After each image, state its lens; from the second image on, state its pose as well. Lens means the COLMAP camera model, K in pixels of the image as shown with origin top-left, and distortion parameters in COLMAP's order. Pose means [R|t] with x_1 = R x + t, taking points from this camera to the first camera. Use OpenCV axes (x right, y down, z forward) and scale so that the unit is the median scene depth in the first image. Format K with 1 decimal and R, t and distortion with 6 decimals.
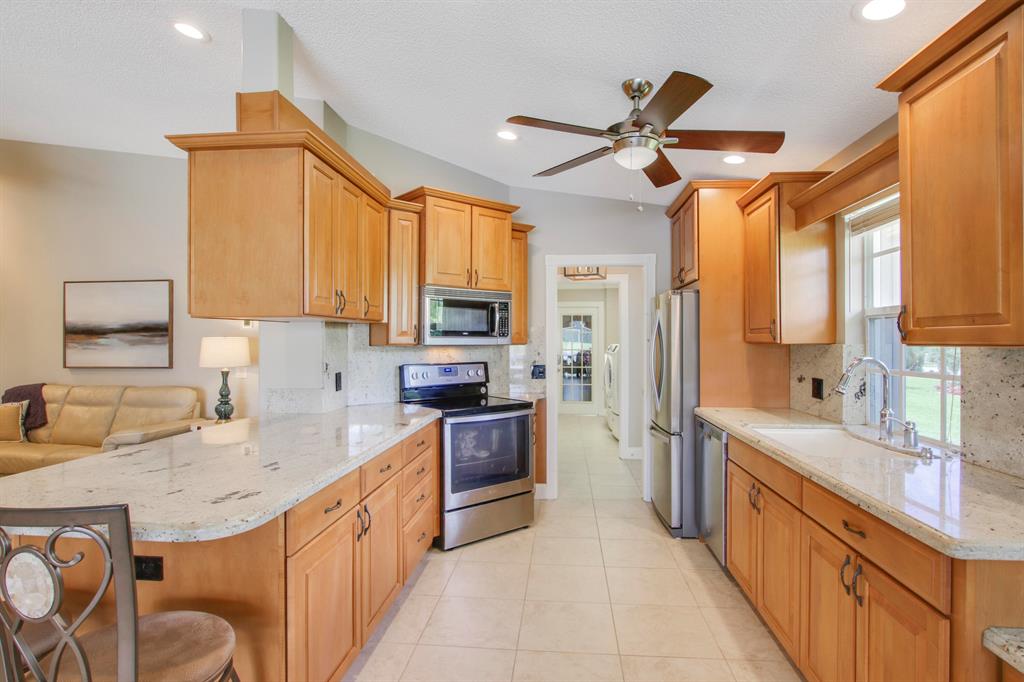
lens RADIAL K [[517.3, 0, 525.4], [0, 517.3, 335.6], [0, 0, 1]] dist [-0.028227, 0.001280]
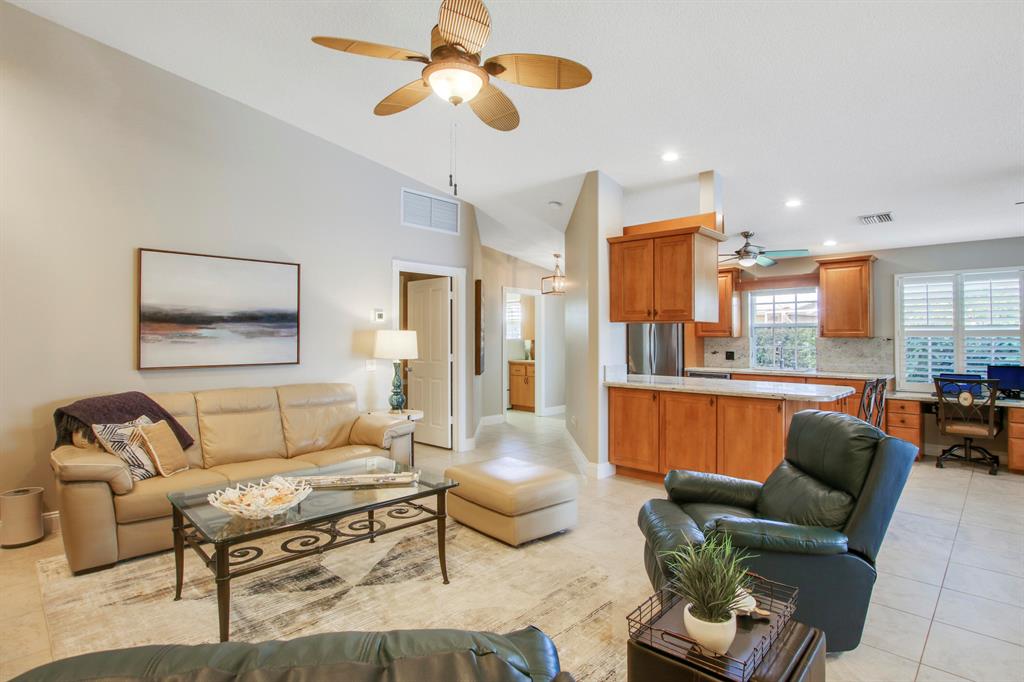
lens RADIAL K [[525.6, 0, 523.0], [0, 525.6, 329.0], [0, 0, 1]] dist [-0.022694, 0.000454]
pose [[0.619742, 0.017173, 0.784618, -1.575734], [-0.010409, 0.999852, -0.013662, 0.015949], [-0.784737, 0.000299, 0.619829, 0.182494]]
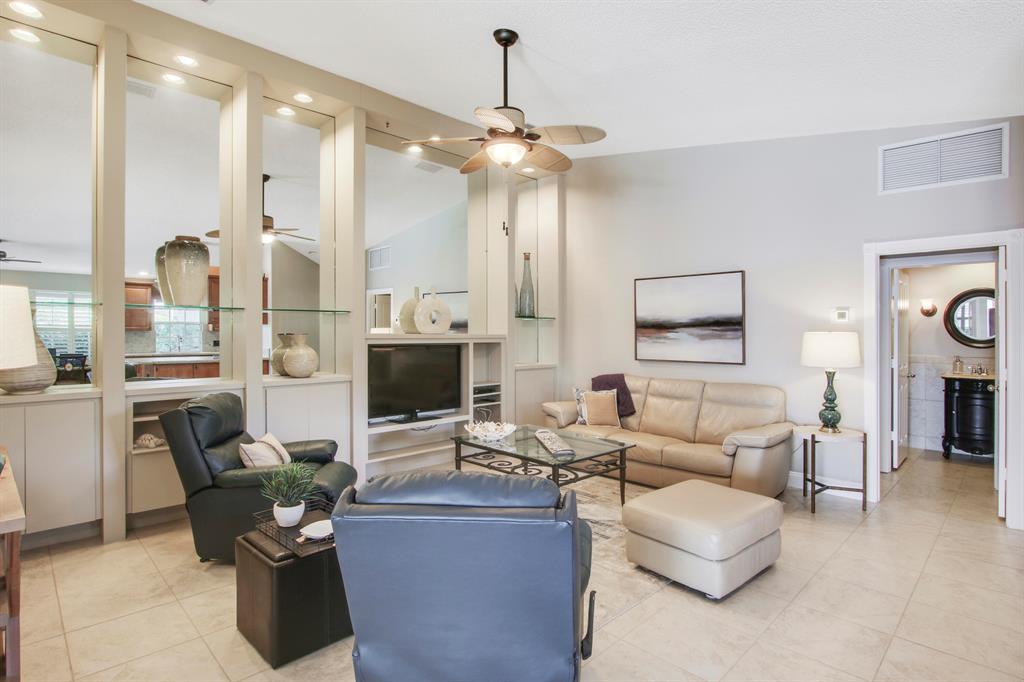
lens RADIAL K [[525.6, 0, 523.0], [0, 525.6, 329.0], [0, 0, 1]] dist [-0.022694, 0.000454]
pose [[0.764186, 0.000471, -0.644996, -0.519980], [0.000979, 0.999998, 0.001891, -0.005483], [0.644996, -0.002077, 0.764183, -0.000761]]
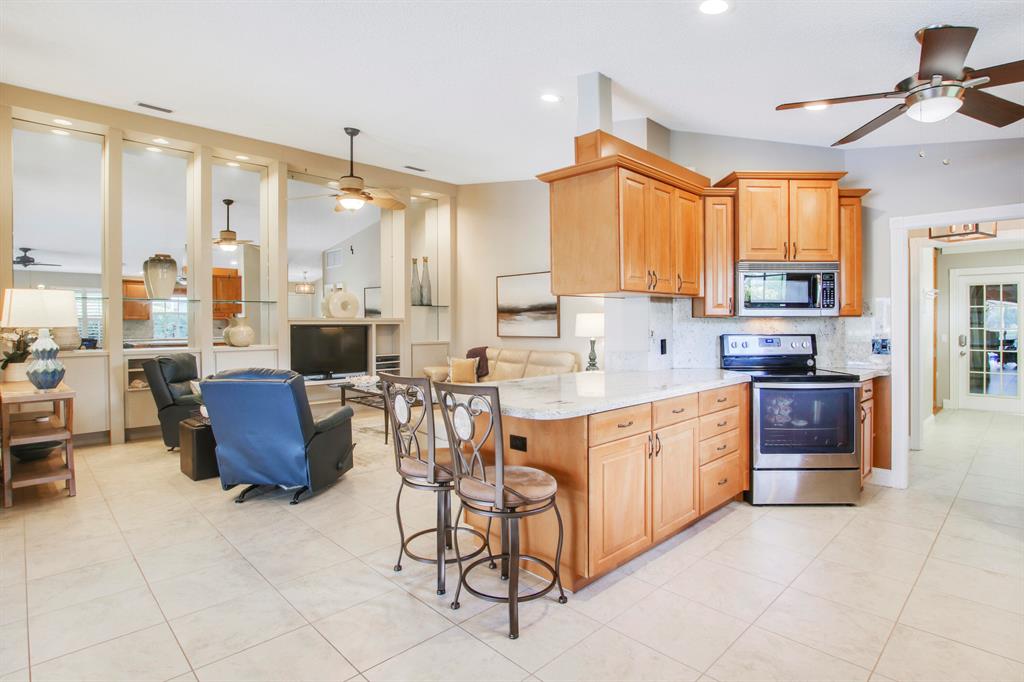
lens RADIAL K [[525.4, 0, 522.3], [0, 525.4, 324.6], [0, 0, 1]] dist [-0.030127, 0.002104]
pose [[0.758831, 0.001679, -0.651285, 0.162153], [0.007375, 0.999910, 0.011171, 0.018754], [0.651246, -0.013280, 0.758751, -0.126956]]
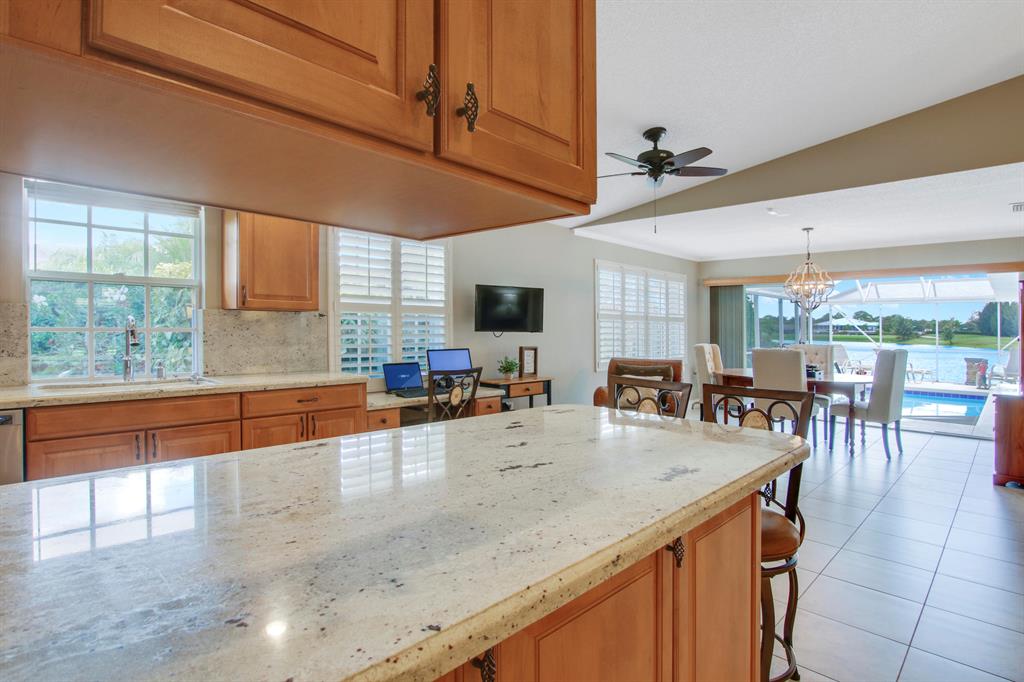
lens RADIAL K [[525.4, 0, 522.3], [0, 525.4, 324.6], [0, 0, 1]] dist [-0.030127, 0.002104]
pose [[-0.775026, -0.006675, 0.631894, -0.538624], [-0.017346, 0.999792, -0.010713, 0.037022], [-0.631691, -0.019264, -0.774981, 0.837647]]
